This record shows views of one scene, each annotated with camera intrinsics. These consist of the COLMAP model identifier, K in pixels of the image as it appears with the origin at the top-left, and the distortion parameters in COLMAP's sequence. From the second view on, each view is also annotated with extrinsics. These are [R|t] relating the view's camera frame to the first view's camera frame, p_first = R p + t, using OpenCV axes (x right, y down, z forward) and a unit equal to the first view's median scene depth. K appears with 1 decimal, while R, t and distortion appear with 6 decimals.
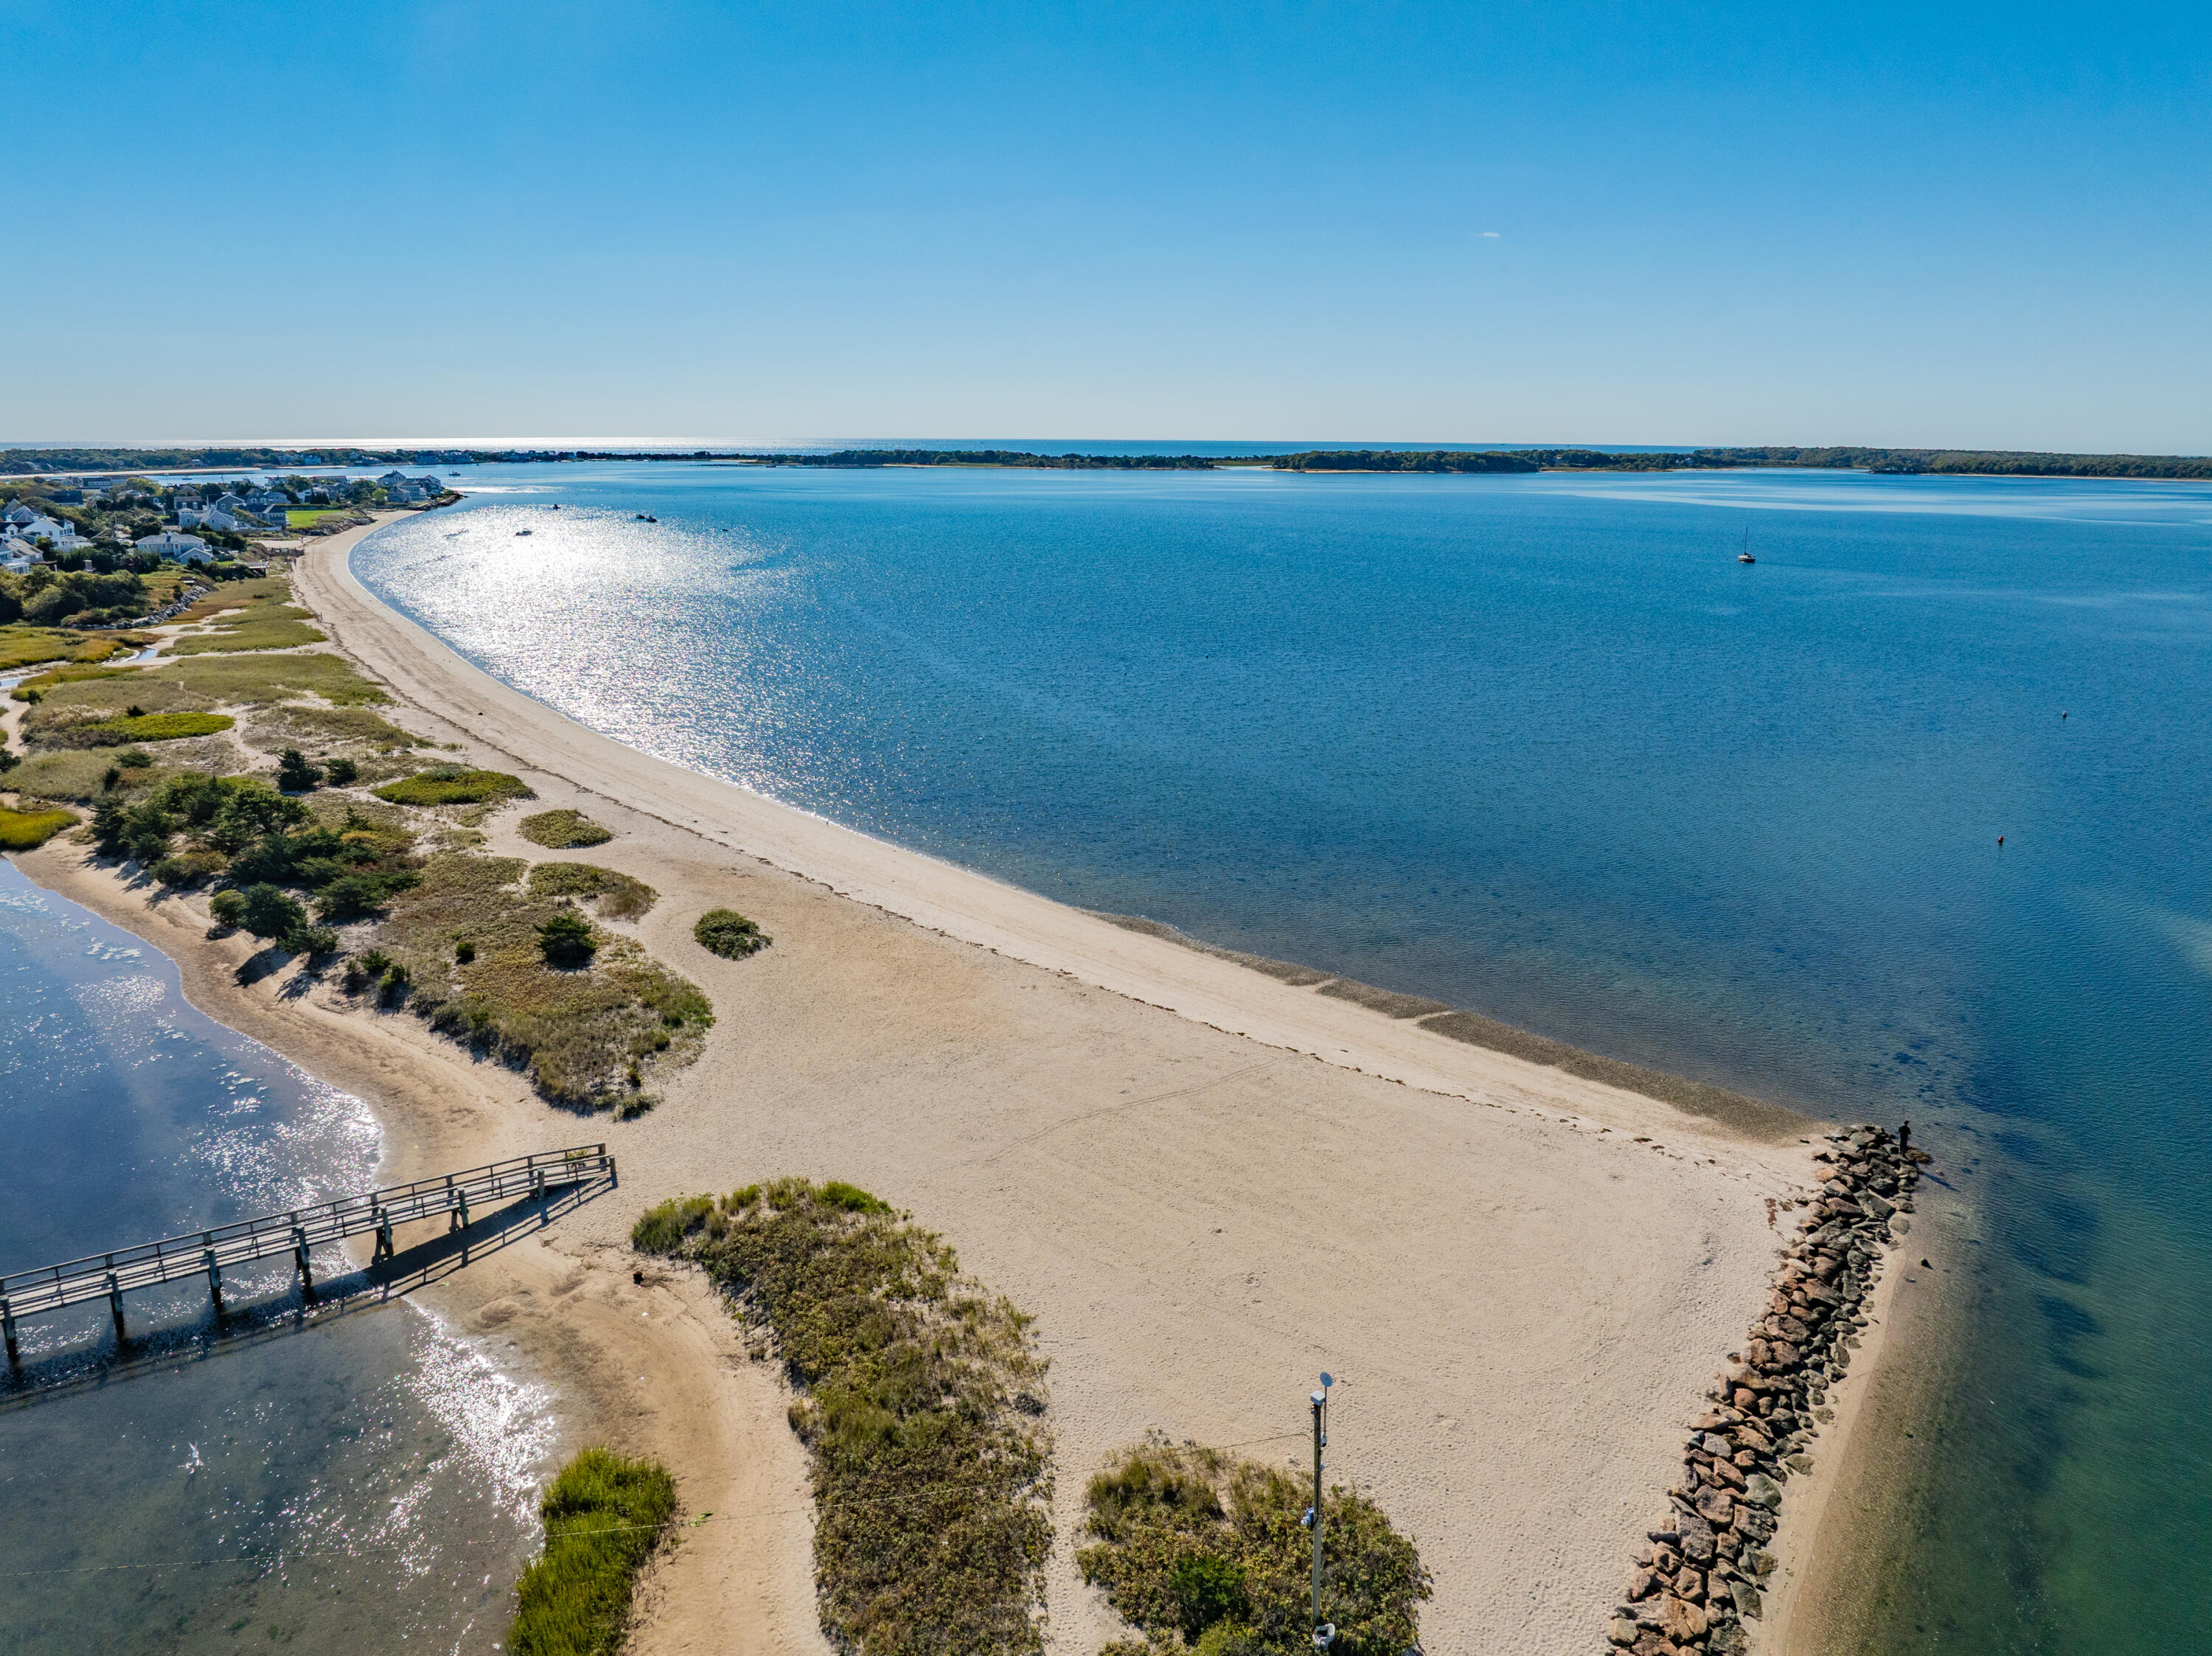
lens RADIAL K [[1568.3, 0, 1106.2], [0, 1568.3, 836.9], [0, 0, 1]] dist [-0.038239, 0.011950]
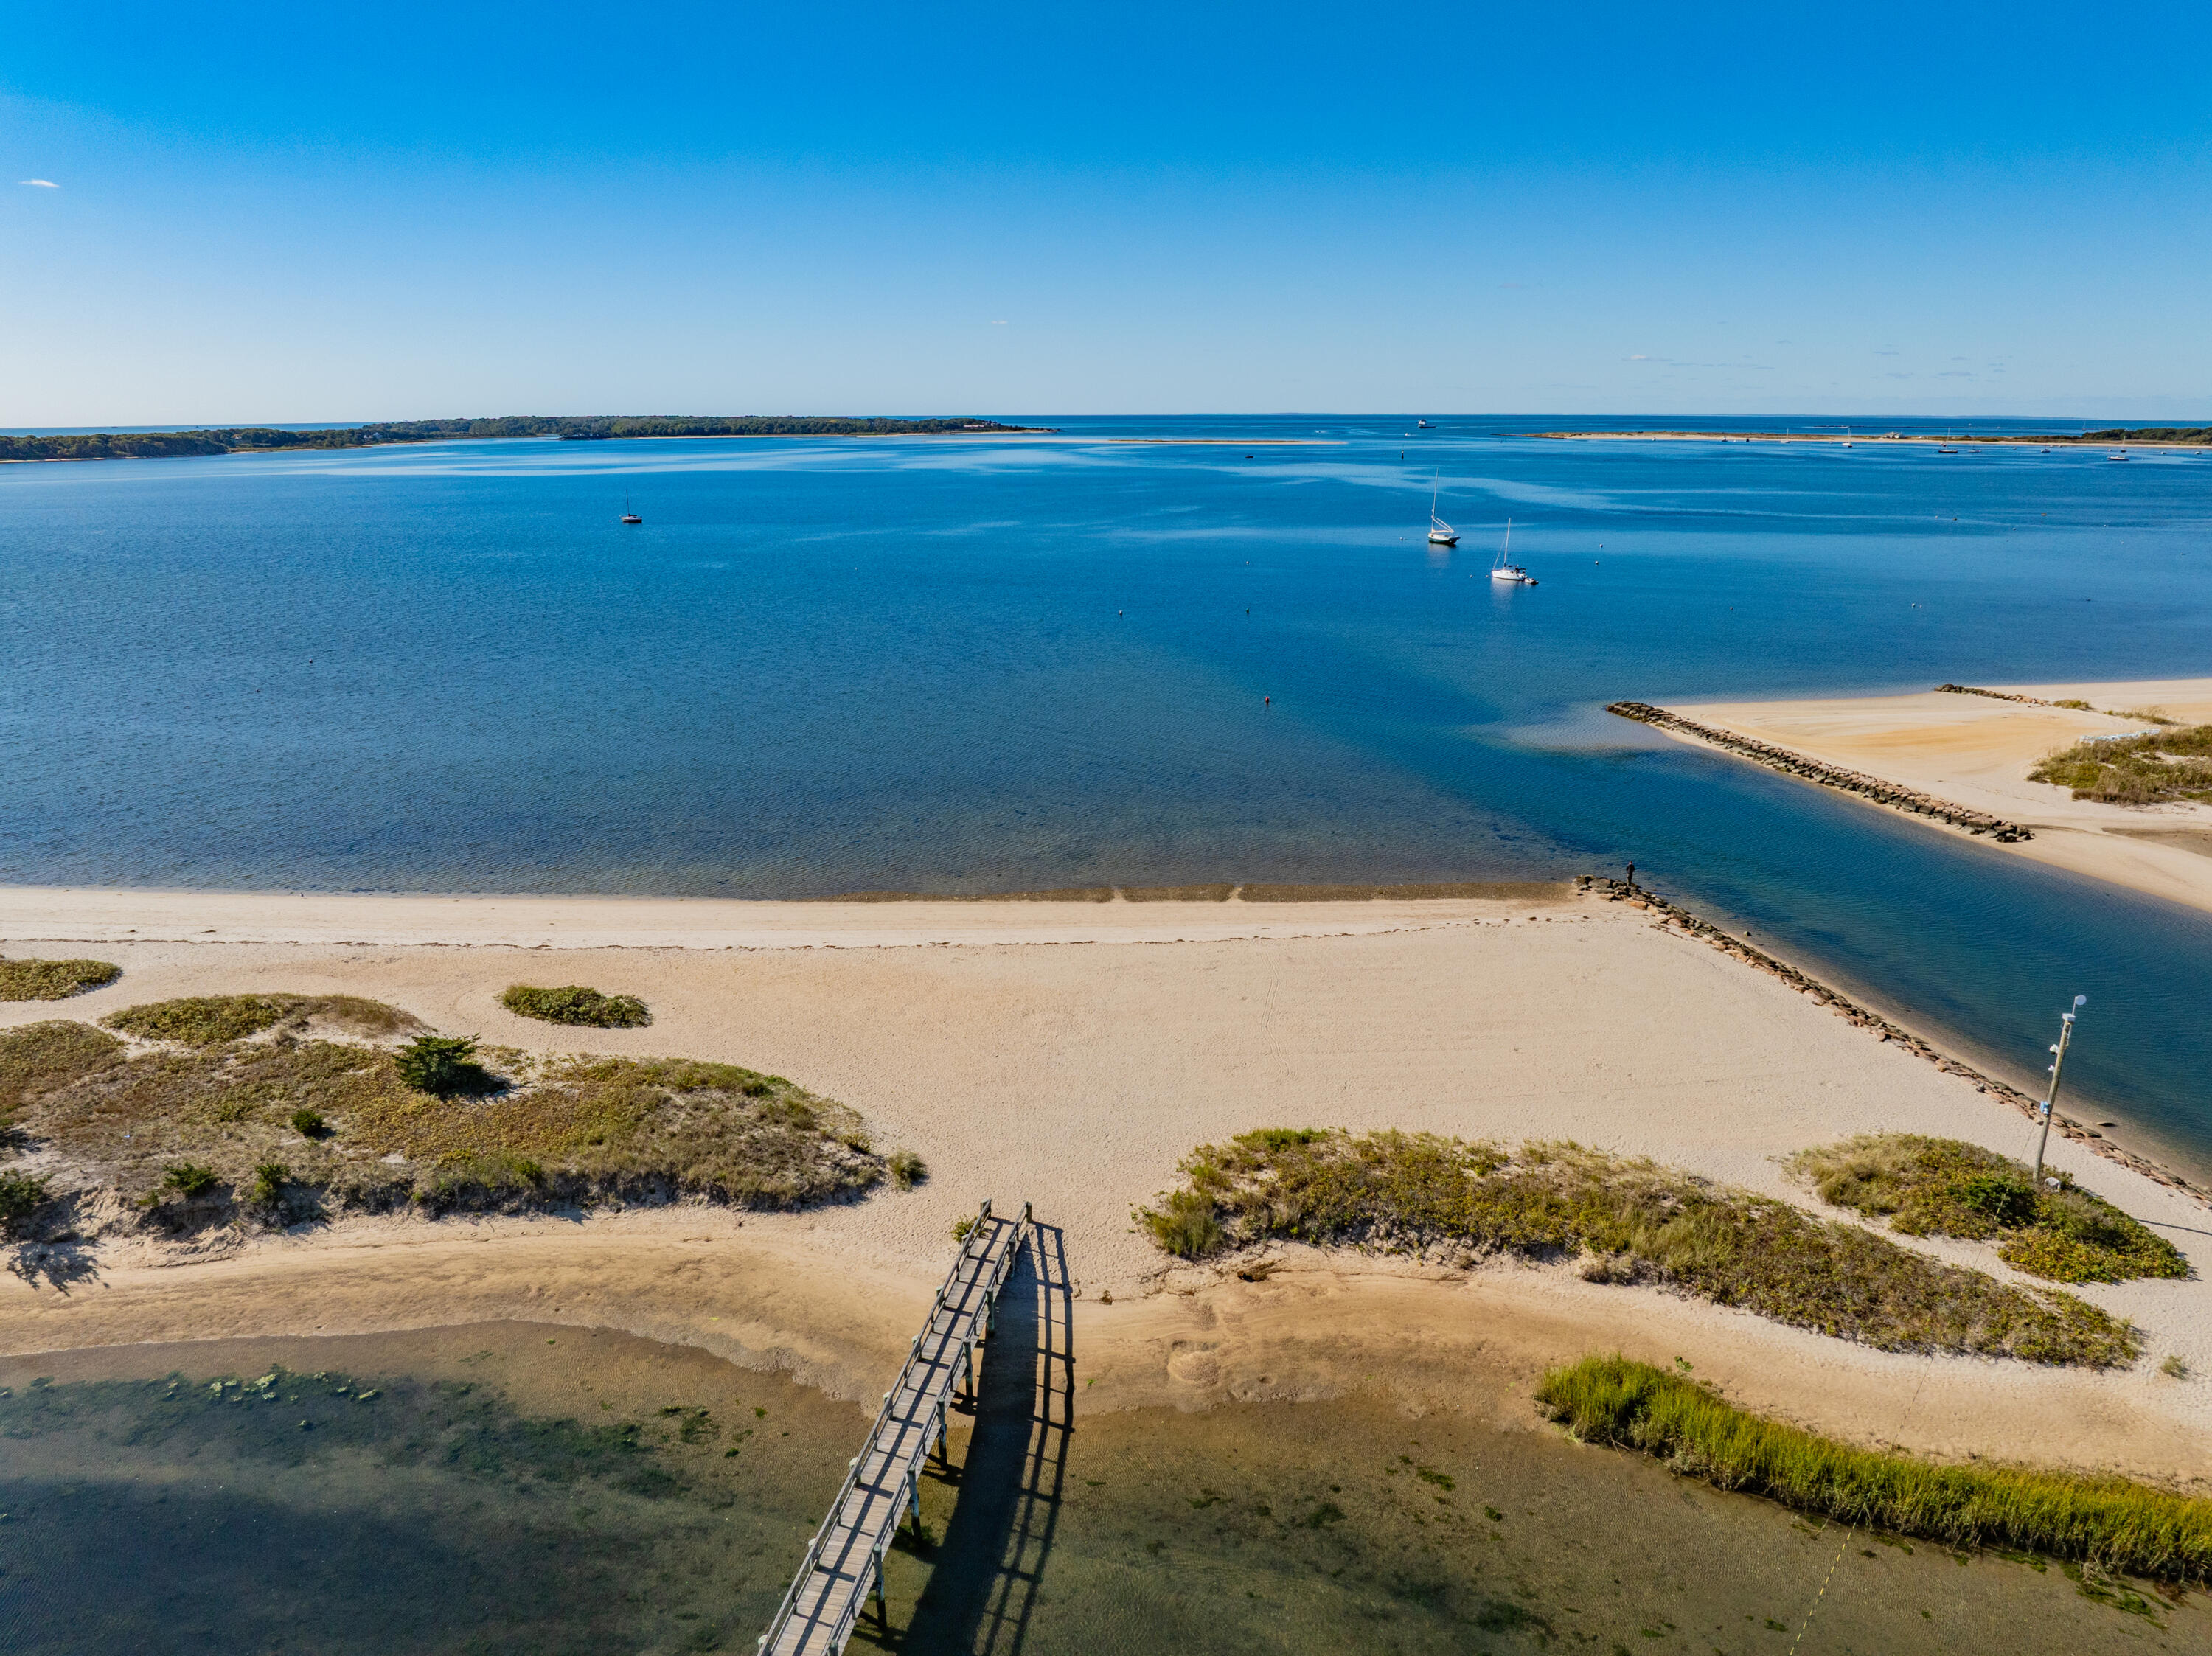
lens RADIAL K [[1568.3, 0, 1112.7], [0, 1568.3, 826.2], [0, 0, 1]] dist [-0.038239, 0.011950]
pose [[0.692280, -0.198663, 0.693744, -0.753165], [0.191753, 0.977440, 0.088554, -0.058862], [-0.695686, 0.071723, 0.714757, 0.301626]]
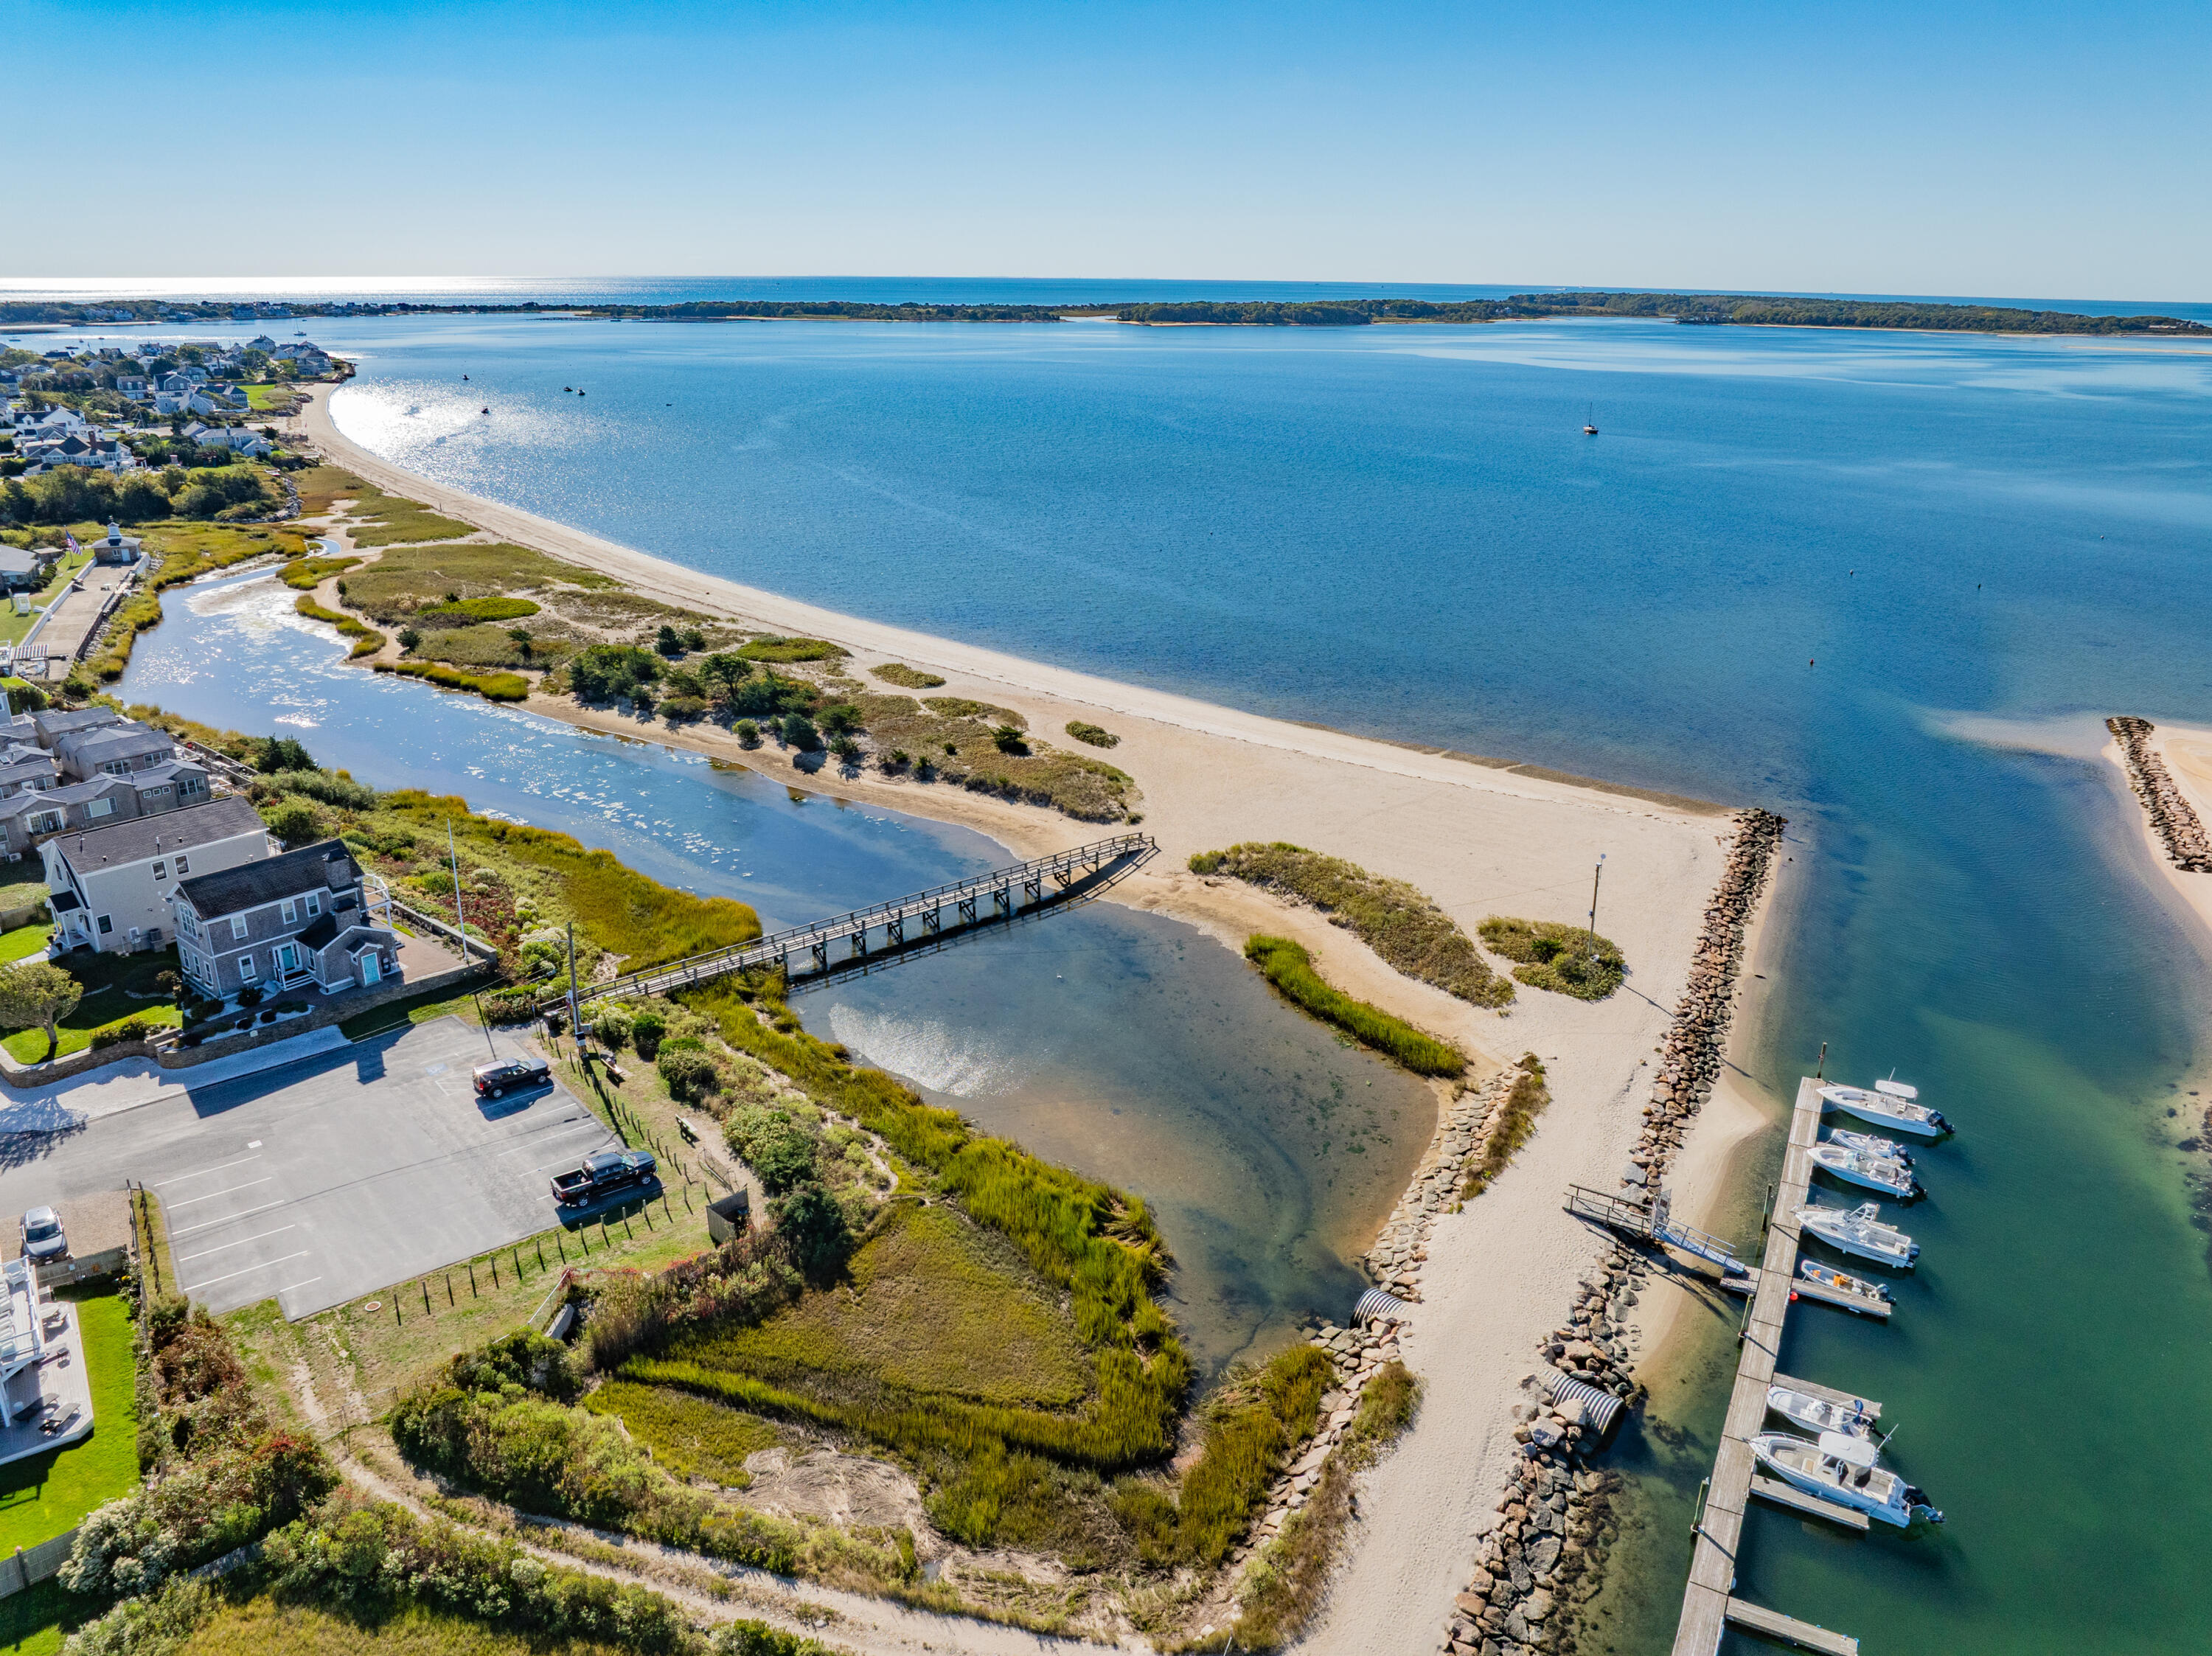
lens RADIAL K [[1568.3, 0, 1110.2], [0, 1568.3, 829.5], [0, 0, 1]] dist [-0.038239, 0.011950]
pose [[0.993044, -0.036571, 0.111917, -0.527022], [0.026229, 0.995365, 0.092526, 0.012331], [-0.114782, -0.088947, 0.989401, -0.830269]]
